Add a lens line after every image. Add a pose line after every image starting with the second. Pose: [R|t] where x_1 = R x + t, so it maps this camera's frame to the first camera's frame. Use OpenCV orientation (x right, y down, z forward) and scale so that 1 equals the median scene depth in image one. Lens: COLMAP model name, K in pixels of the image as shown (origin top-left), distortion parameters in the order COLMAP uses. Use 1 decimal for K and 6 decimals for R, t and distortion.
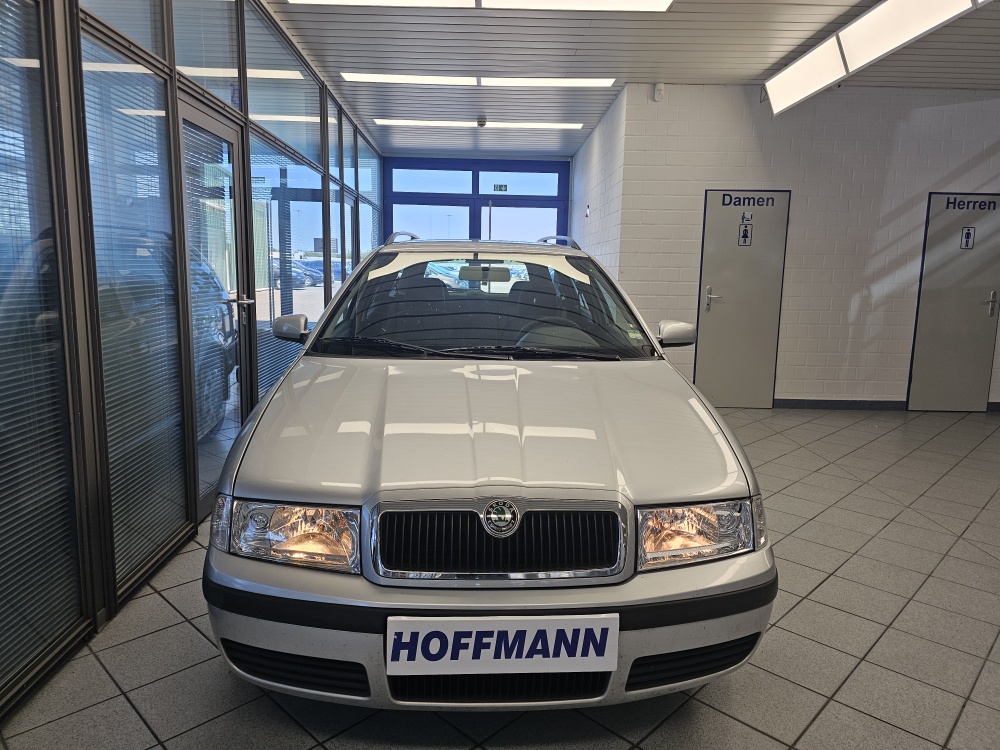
lens RADIAL K [[680.3, 0, 503.5], [0, 680.3, 363.5], [0, 0, 1]] dist [0.081883, -0.074851]
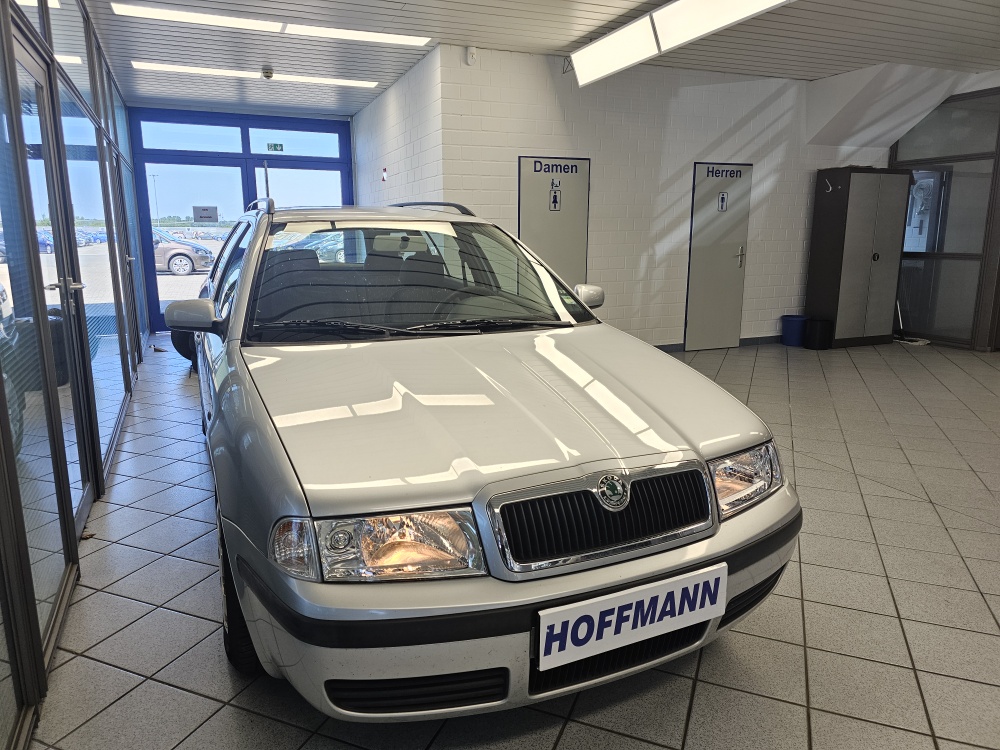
lens RADIAL K [[680.3, 0, 503.5], [0, 680.3, 363.5], [0, 0, 1]] dist [0.081883, -0.074851]
pose [[0.928578, -0.092414, 0.359448, -0.140021], [0.074221, 0.995178, 0.064121, -0.010202], [-0.363641, -0.032863, 0.930959, 0.038817]]
